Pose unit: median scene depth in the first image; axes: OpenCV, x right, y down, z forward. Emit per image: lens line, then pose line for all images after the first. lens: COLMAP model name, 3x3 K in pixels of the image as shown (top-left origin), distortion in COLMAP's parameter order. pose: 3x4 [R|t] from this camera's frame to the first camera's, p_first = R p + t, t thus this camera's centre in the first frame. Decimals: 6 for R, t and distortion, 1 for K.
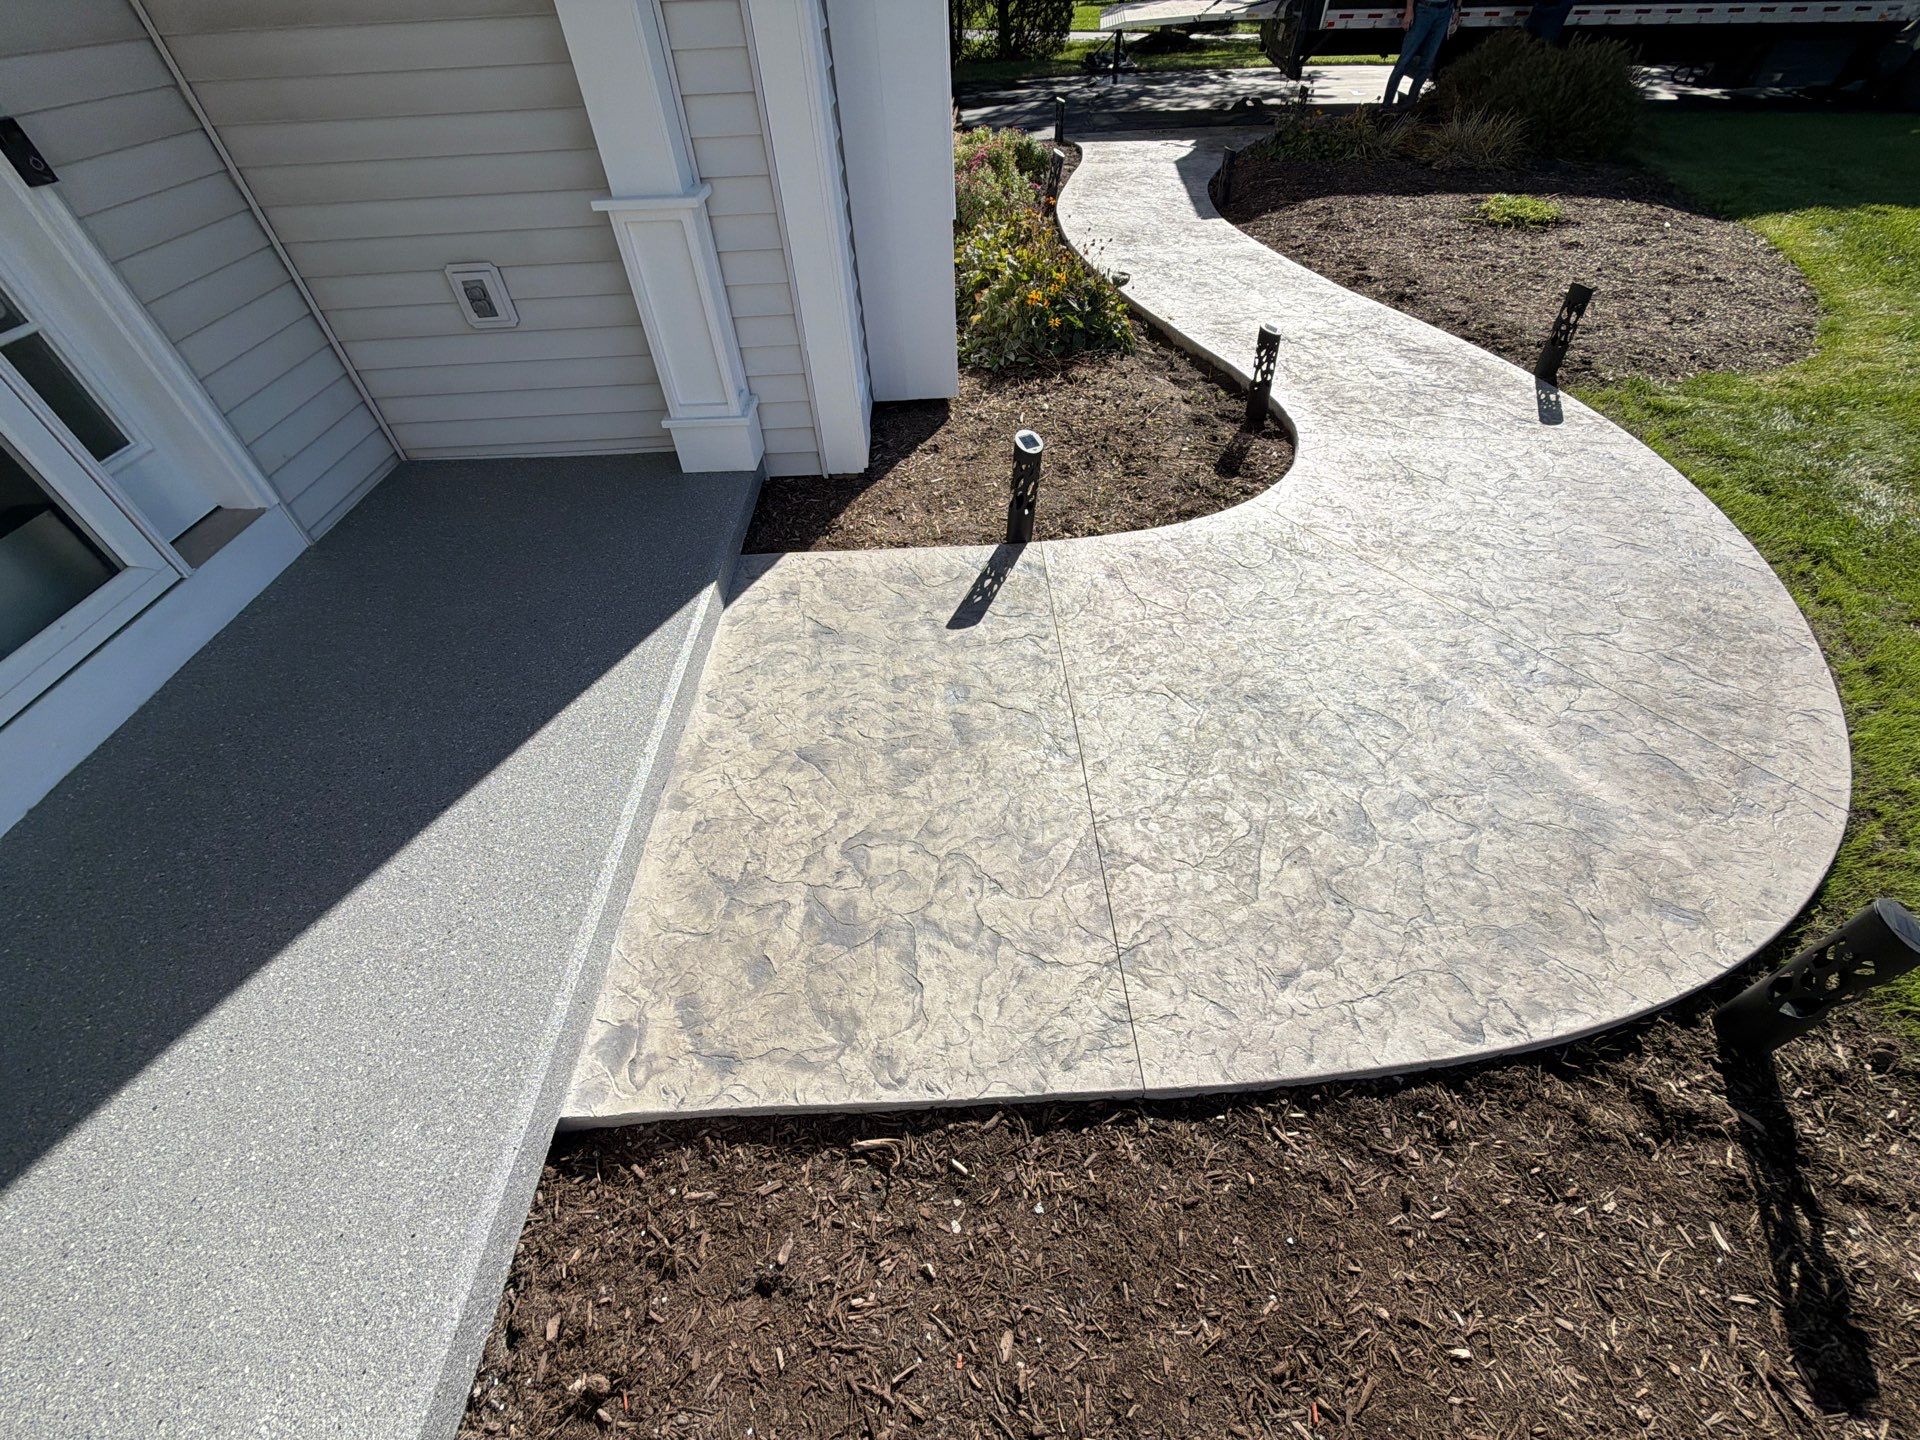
lens RADIAL K [[761.9, 0, 960.8], [0, 761.9, 721.6], [0, 0, 1]] dist [-0.001643, 0.000377]
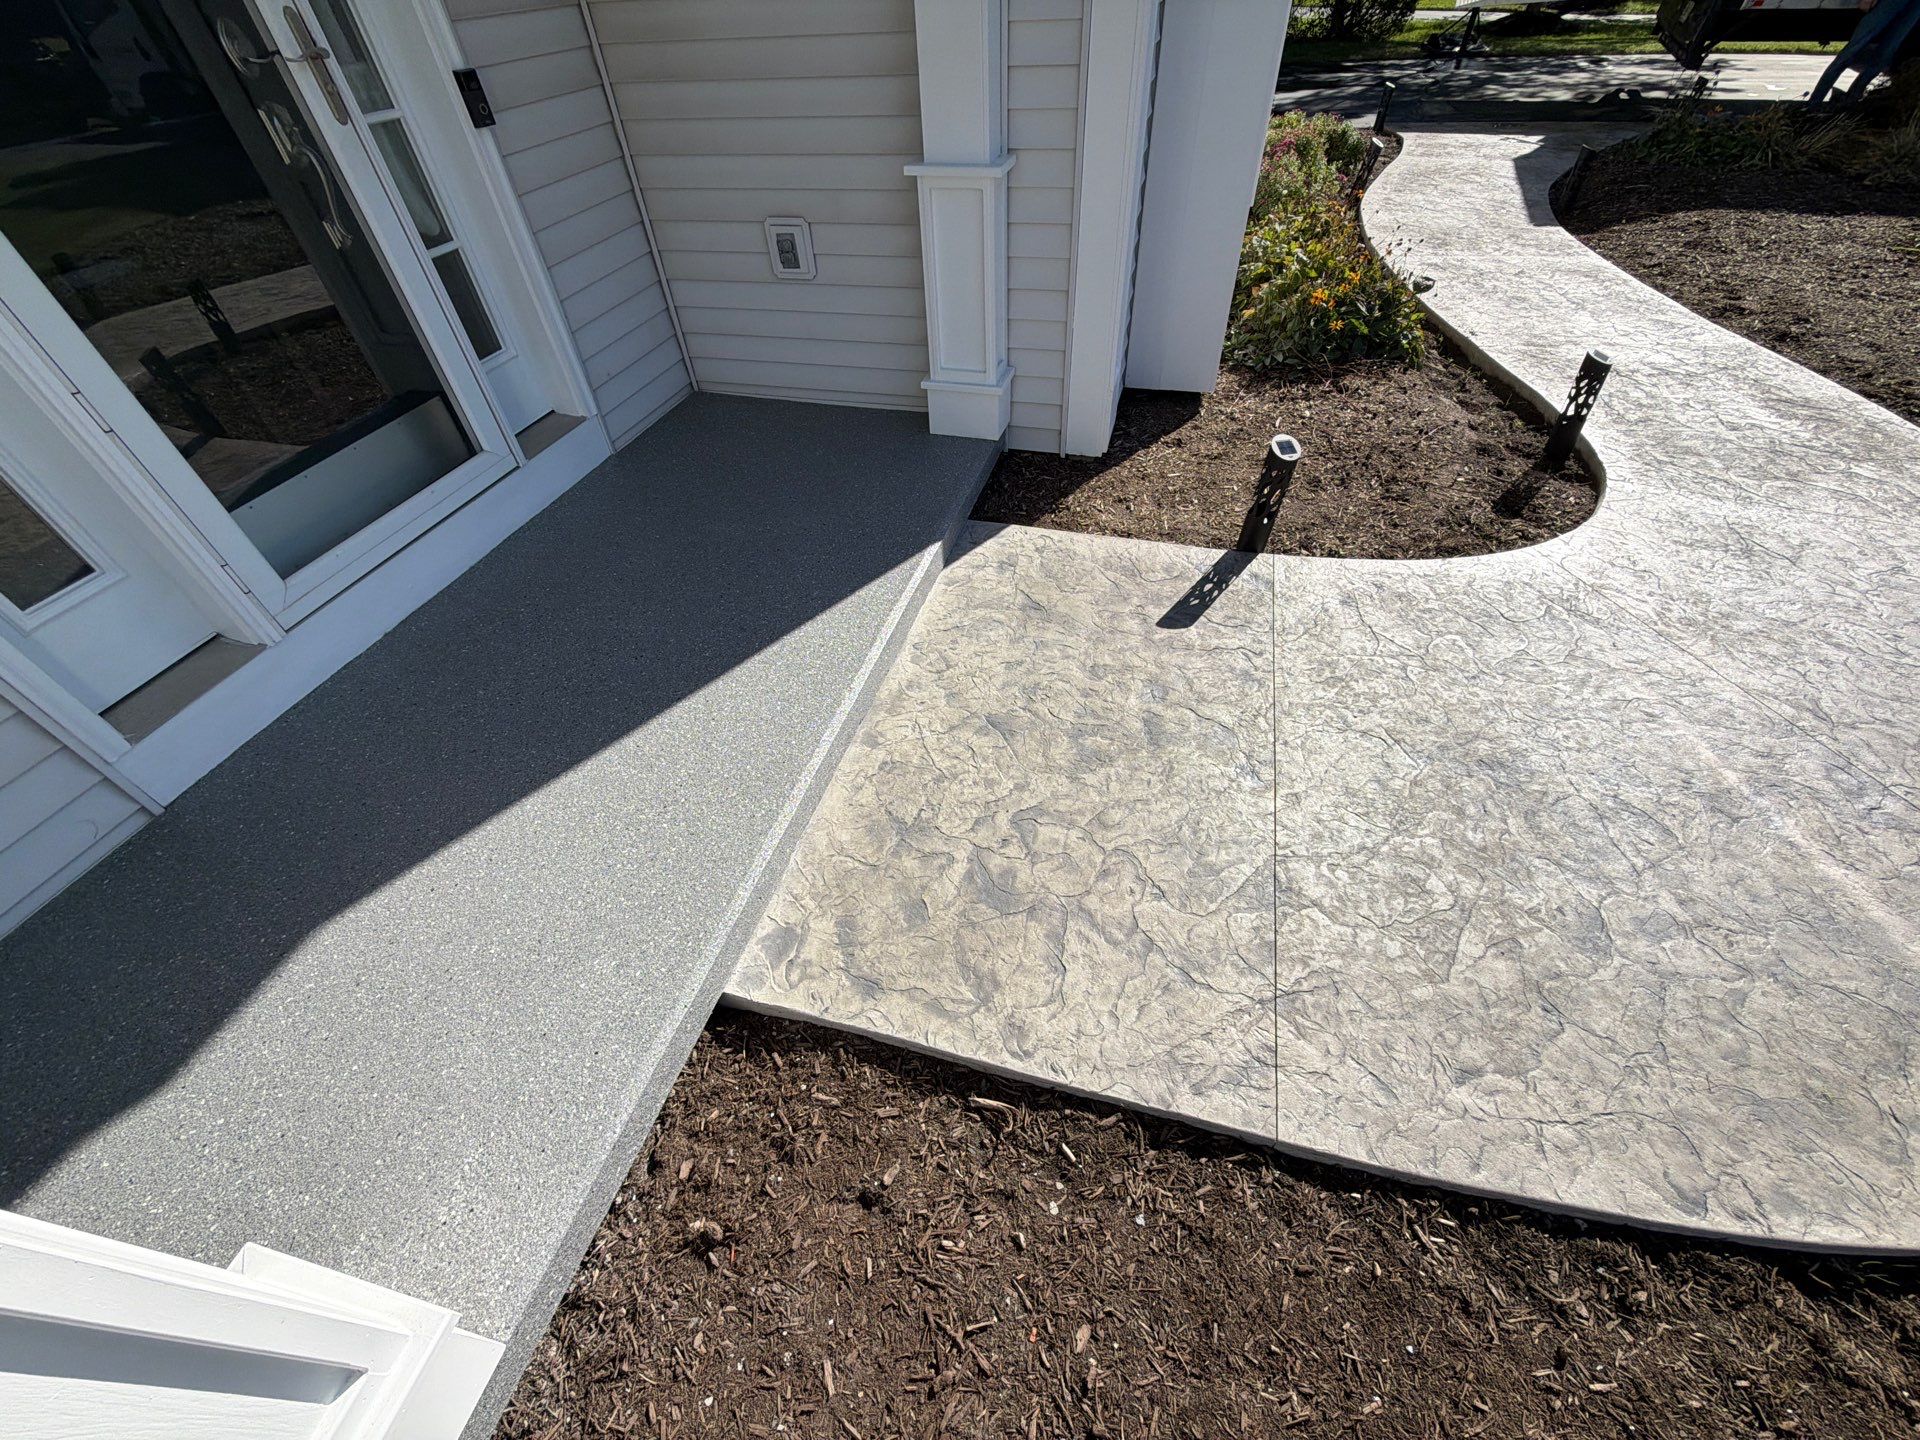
lens RADIAL K [[761.9, 0, 960.1], [0, 761.9, 721.4], [0, 0, 1]] dist [-0.001643, 0.000377]
pose [[0.954076, 0.209500, -0.214121, -0.030066], [-0.205837, 0.977788, 0.039522, 0.013558], [0.217645, 0.006367, 0.976007, -0.009168]]
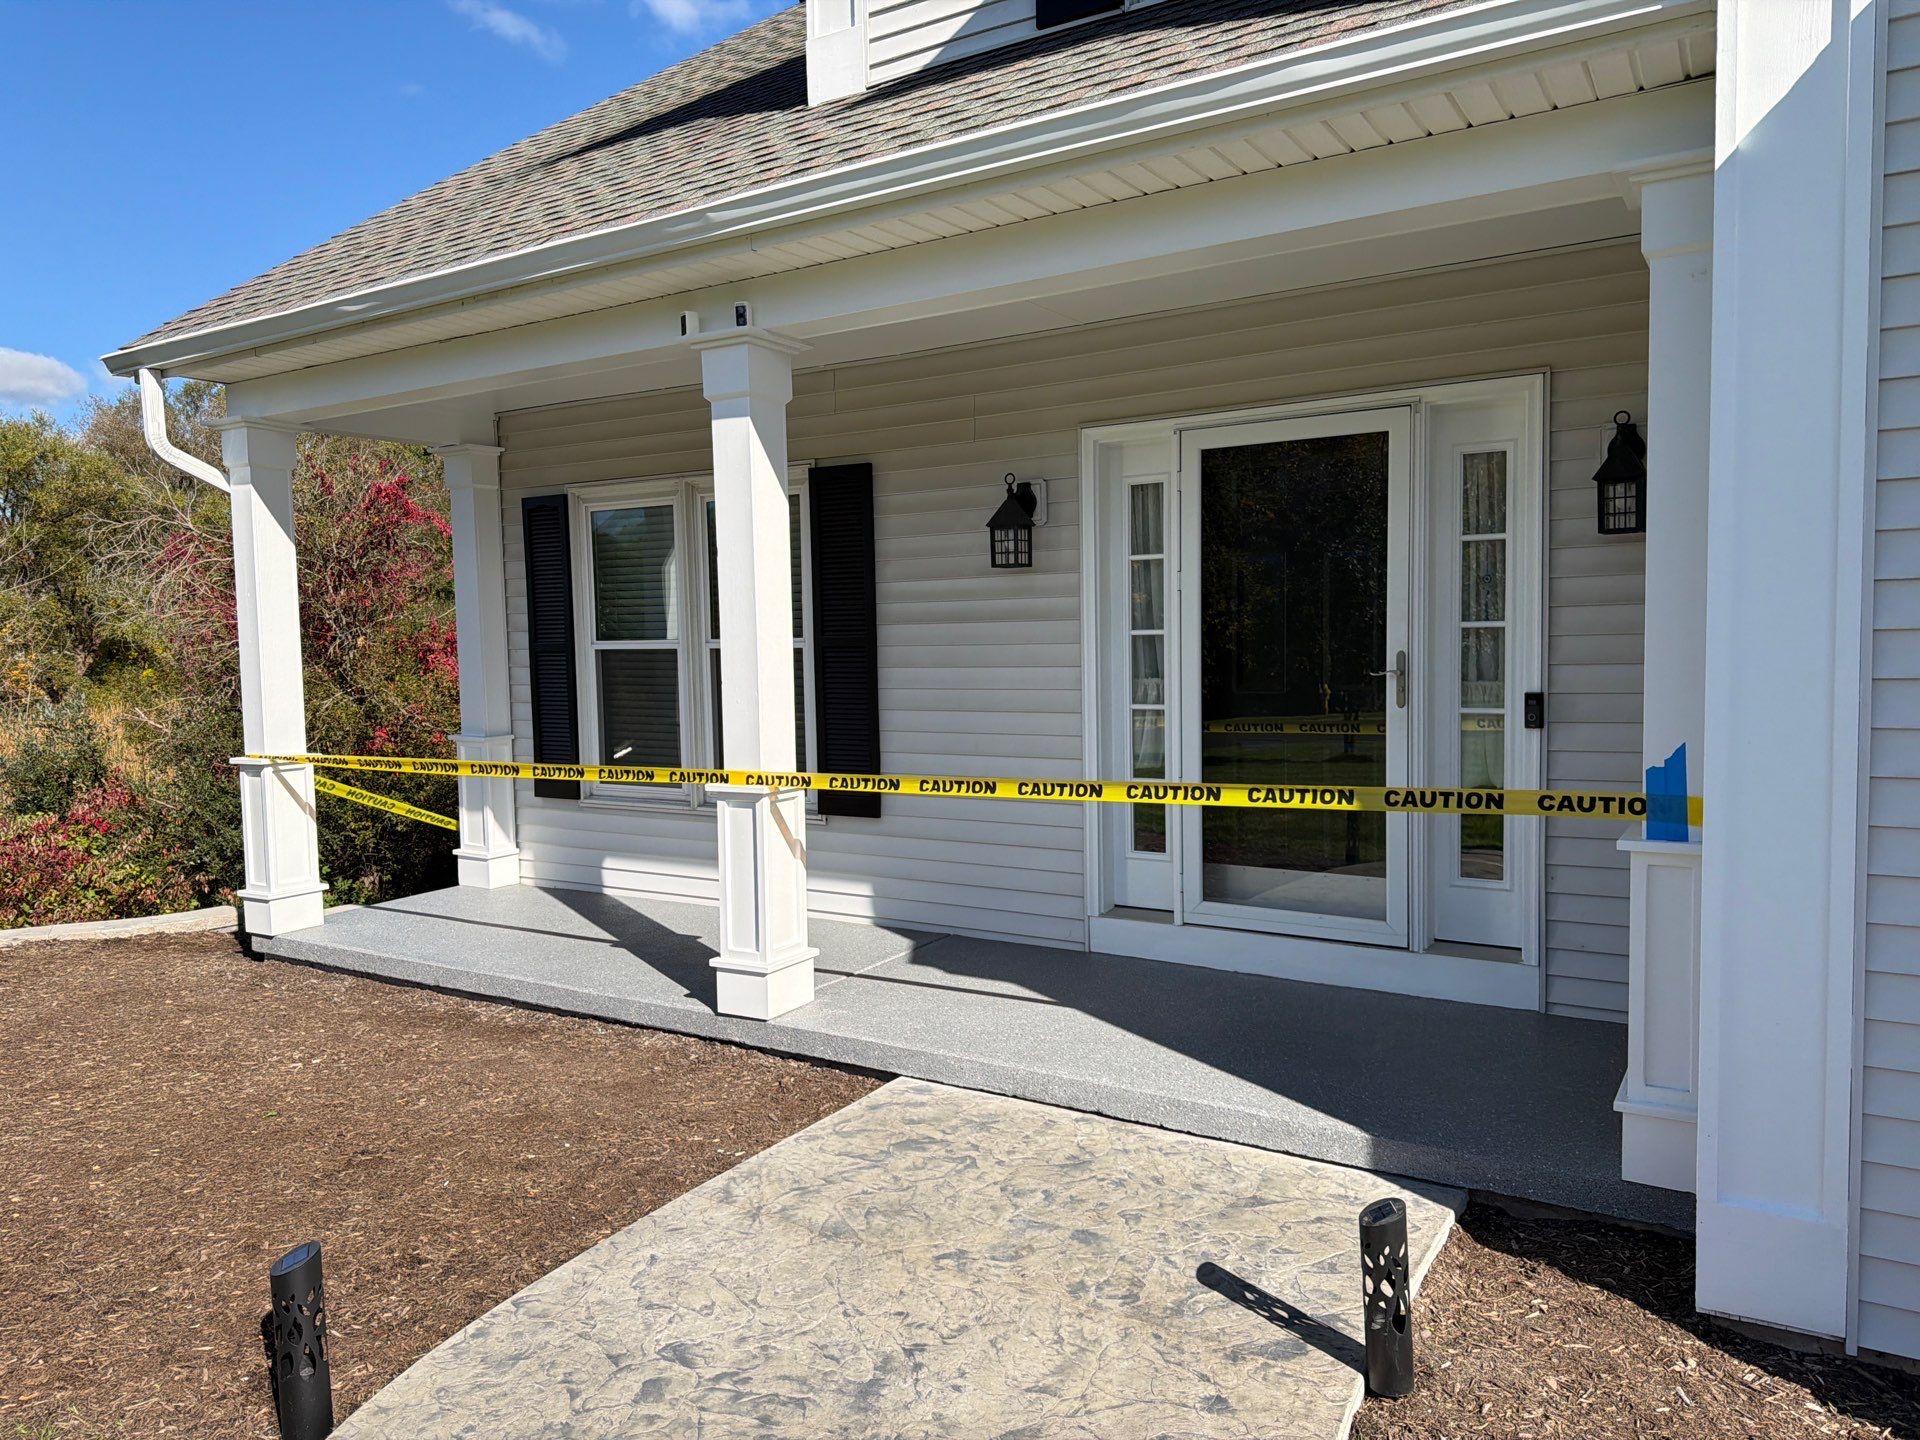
lens RADIAL K [[1347.6, 0, 953.4], [0, 1347.6, 705.4], [0, 0, 1]] dist [0.022675, -0.028155]
pose [[-0.557733, 0.090163, -0.825109, 1.542960], [-0.561155, 0.691514, 0.454877, -1.272806], [0.611587, 0.716714, -0.335084, 1.134901]]
